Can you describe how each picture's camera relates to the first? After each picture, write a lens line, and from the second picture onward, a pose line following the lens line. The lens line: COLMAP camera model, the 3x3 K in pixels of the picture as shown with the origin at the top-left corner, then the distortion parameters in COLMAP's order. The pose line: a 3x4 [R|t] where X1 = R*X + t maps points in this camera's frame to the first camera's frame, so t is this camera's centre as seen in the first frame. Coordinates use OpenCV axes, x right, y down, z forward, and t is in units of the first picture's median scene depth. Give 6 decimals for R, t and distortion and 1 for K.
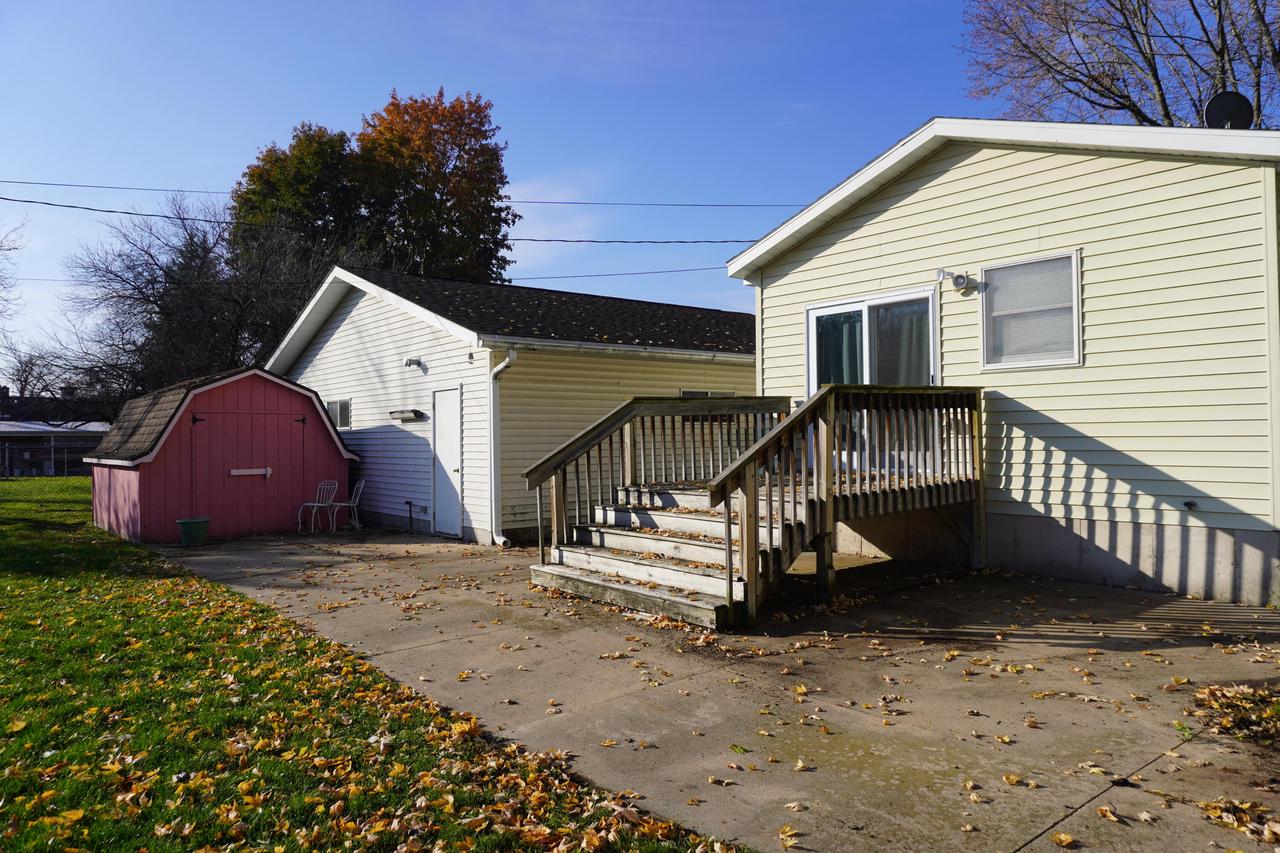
lens RADIAL K [[848.9, 0, 640.0], [0, 848.9, 426.5], [0, 0, 1]] dist [-0.030954, 0.002330]
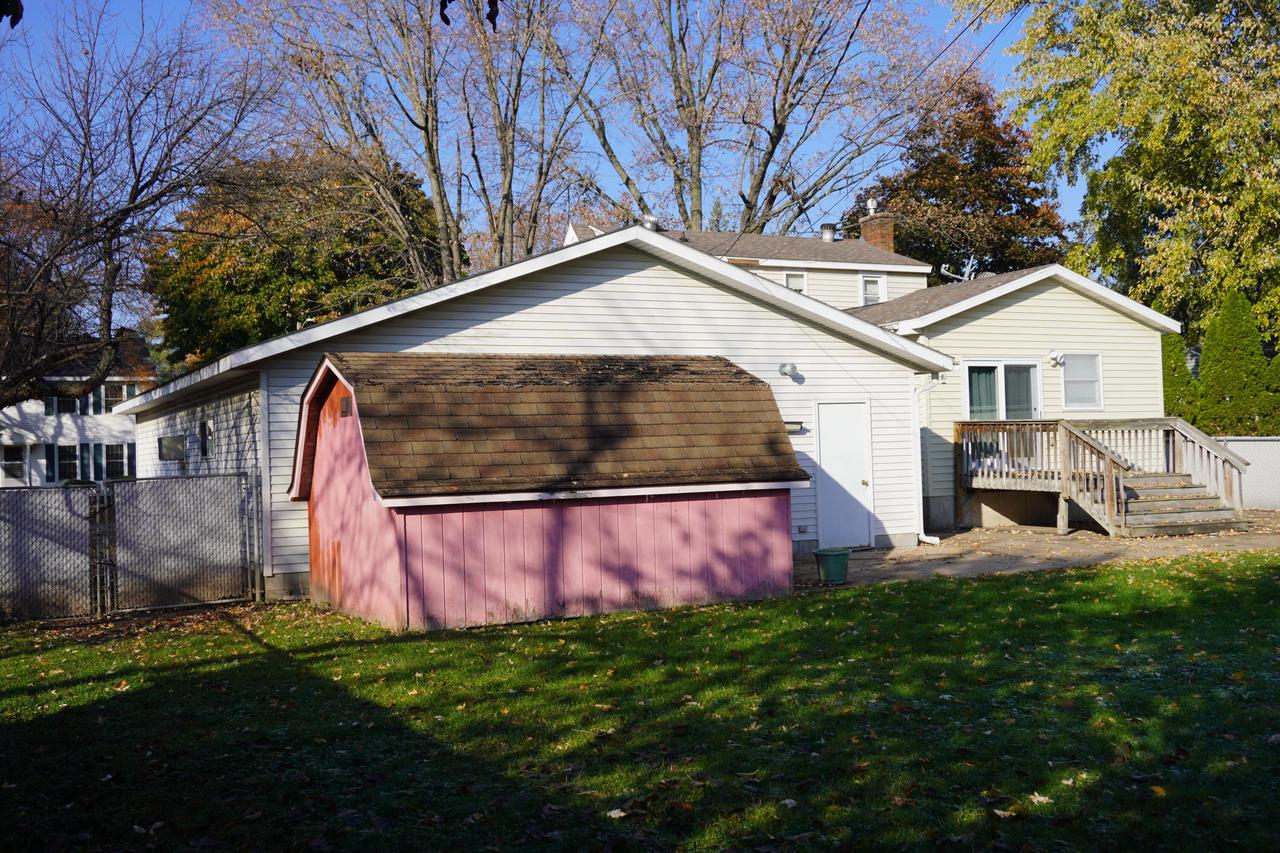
lens RADIAL K [[1377.4, 0, 617.7], [0, 1377.4, 429.3], [0, 0, 1]] dist [-0.092349, 0.003015]
pose [[0.225697, 0.013729, 0.974101, -2.251945], [0.005538, 0.999866, -0.015375, 0.011429], [-0.974182, 0.008865, 0.225591, 1.087723]]
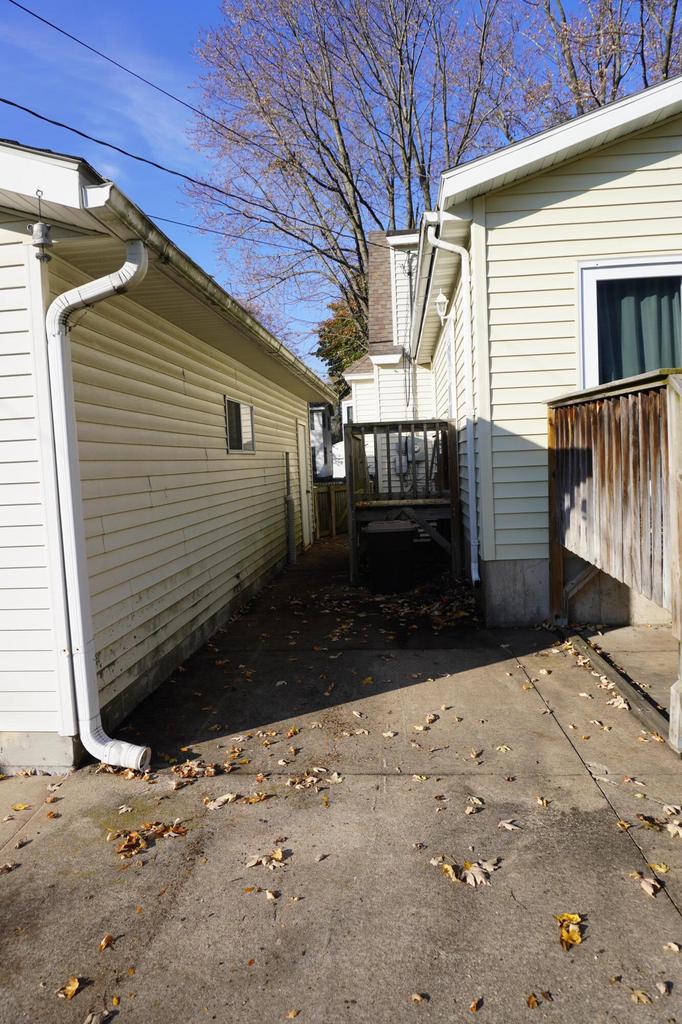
lens RADIAL K [[679.1, 0, 341.0], [0, 679.1, 512.0], [0, 0, 1]] dist [-0.030954, 0.002330]
pose [[0.700120, -0.073730, 0.710208, -0.332427], [0.026418, 0.996648, 0.077424, 0.005799], [-0.713536, -0.035444, 0.699721, 0.789028]]
